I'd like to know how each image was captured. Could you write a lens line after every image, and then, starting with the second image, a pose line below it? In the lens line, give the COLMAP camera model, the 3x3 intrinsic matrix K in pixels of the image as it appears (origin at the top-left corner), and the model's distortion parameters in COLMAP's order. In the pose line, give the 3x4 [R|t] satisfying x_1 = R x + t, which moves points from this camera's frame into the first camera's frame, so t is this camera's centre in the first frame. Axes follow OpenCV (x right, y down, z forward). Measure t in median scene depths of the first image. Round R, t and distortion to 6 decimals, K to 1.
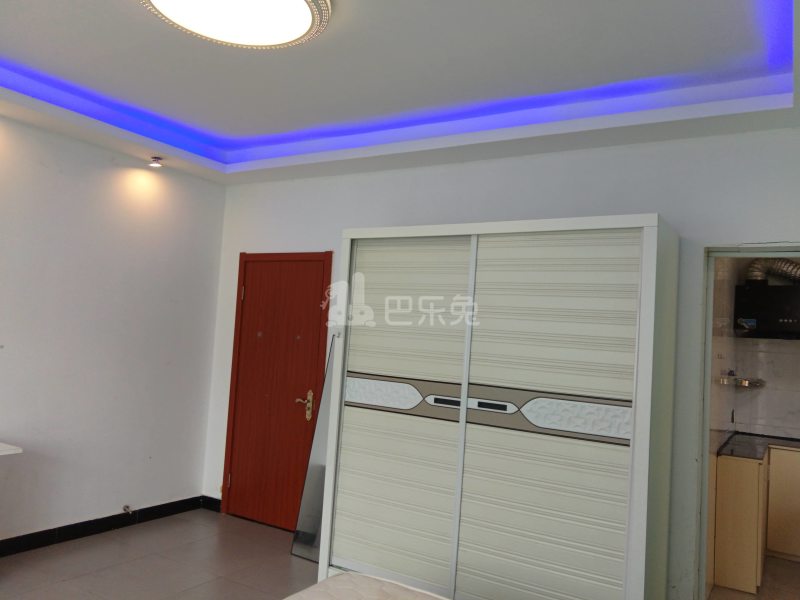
lens RADIAL K [[631.8, 0, 400.0], [0, 631.8, 300.0], [0, 0, 1]] dist [0.007566, 0.002762]
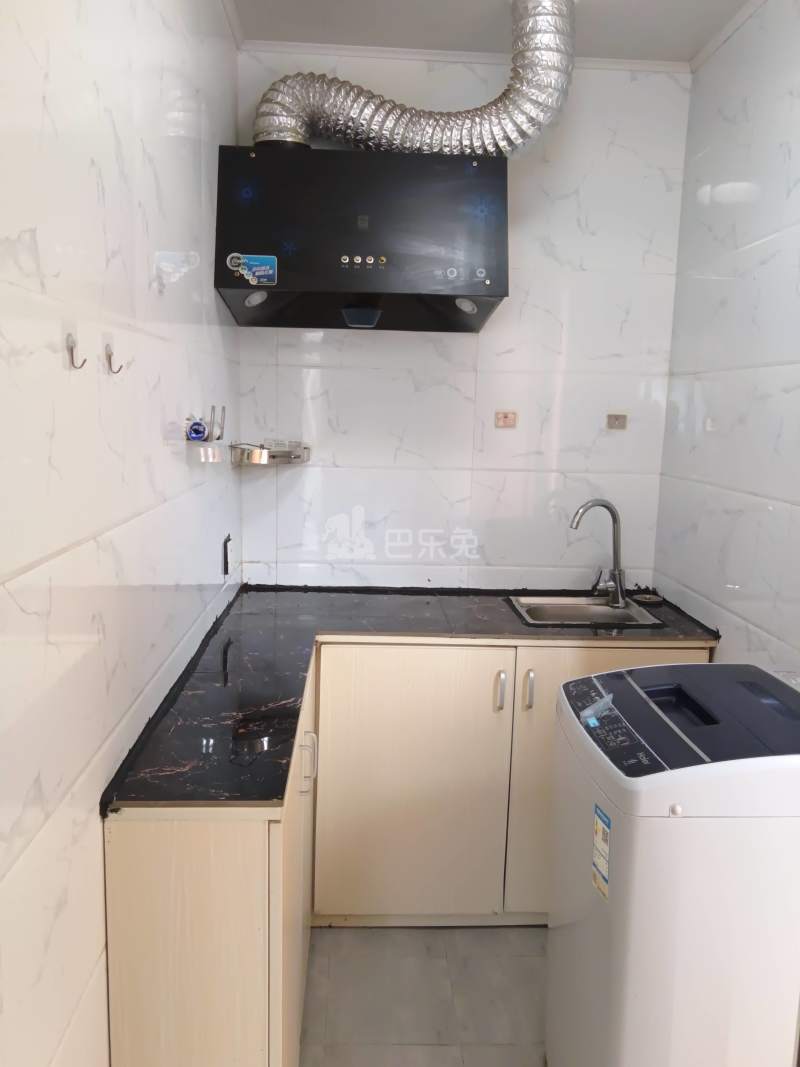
lens RADIAL K [[842.7, 0, 400.0], [0, 842.7, 533.5], [0, 0, 1]] dist [0.007566, 0.002762]
pose [[0.825593, -0.128519, 0.549436, 0.347170], [-0.009296, 0.970487, 0.240975, 0.060128], [-0.564190, -0.204054, 0.800032, 0.574049]]
